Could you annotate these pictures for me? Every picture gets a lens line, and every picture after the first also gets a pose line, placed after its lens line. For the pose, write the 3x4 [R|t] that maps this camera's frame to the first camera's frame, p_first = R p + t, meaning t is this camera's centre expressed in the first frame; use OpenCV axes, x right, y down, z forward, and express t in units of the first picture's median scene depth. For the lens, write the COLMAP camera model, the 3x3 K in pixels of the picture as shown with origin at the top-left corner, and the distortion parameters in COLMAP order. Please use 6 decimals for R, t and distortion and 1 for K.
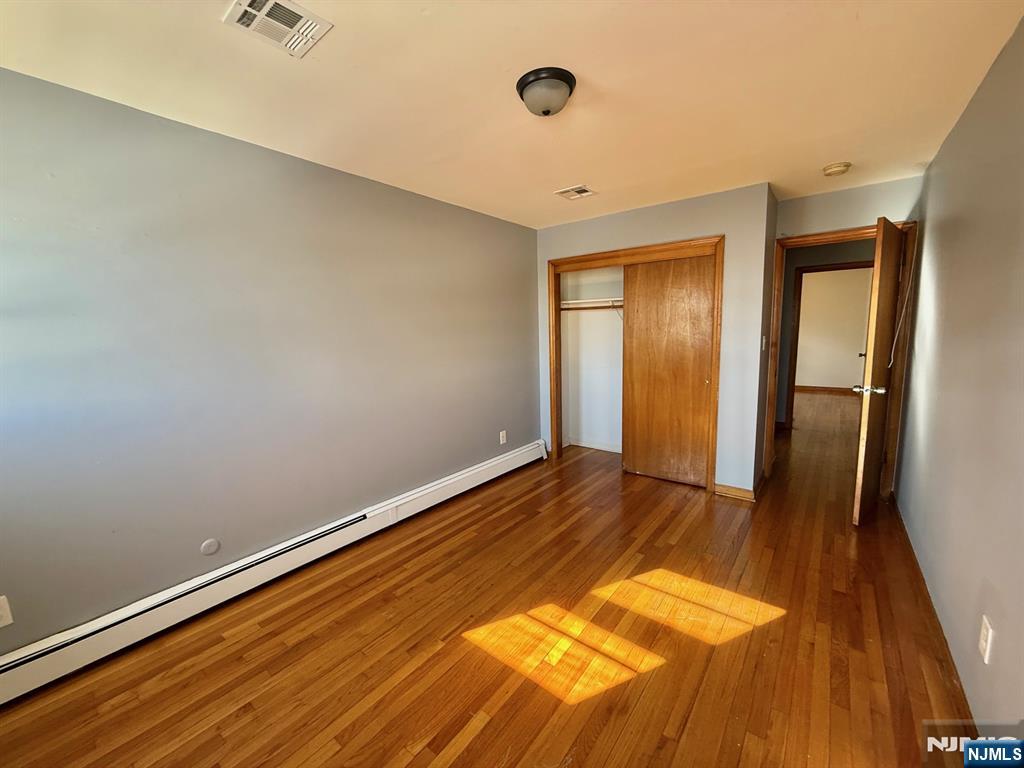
lens RADIAL K [[406.7, 0, 508.8], [0, 406.7, 383.3], [0, 0, 1]] dist [-0.001566, 0.000036]
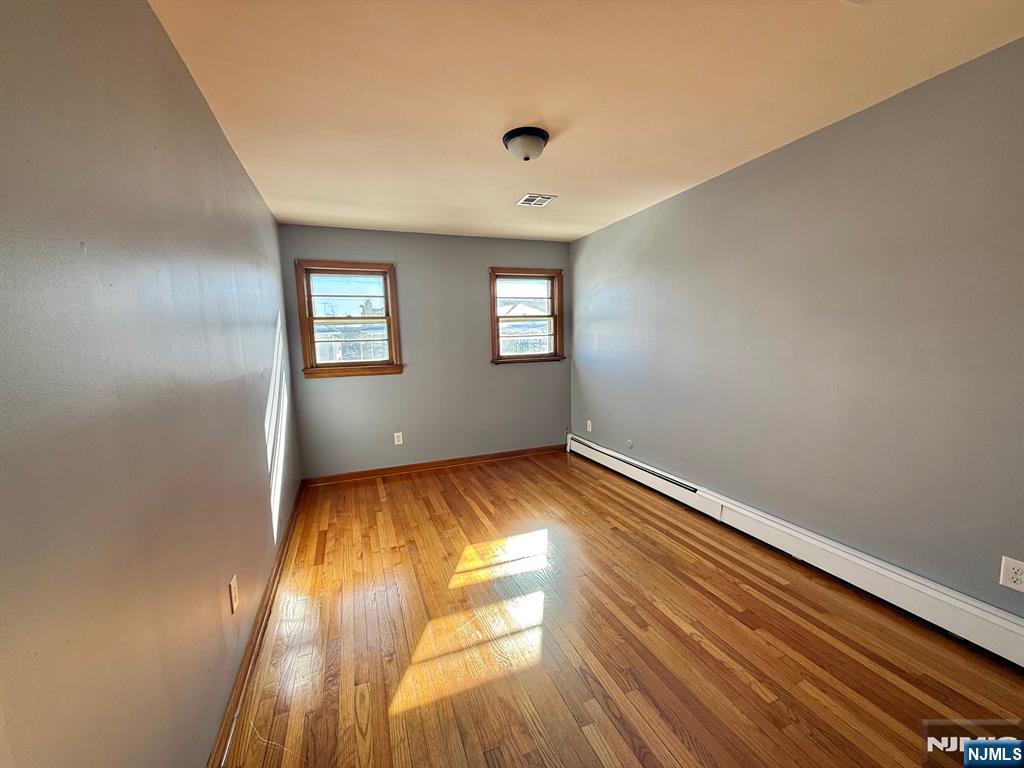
lens RADIAL K [[406.7, 0, 508.8], [0, 406.7, 383.3], [0, 0, 1]] dist [-0.001566, 0.000036]
pose [[-0.507932, 0.136921, -0.850446, 0.949797], [-0.064066, 0.978547, 0.195809, -0.170618], [0.859011, 0.153943, -0.488263, 1.233487]]
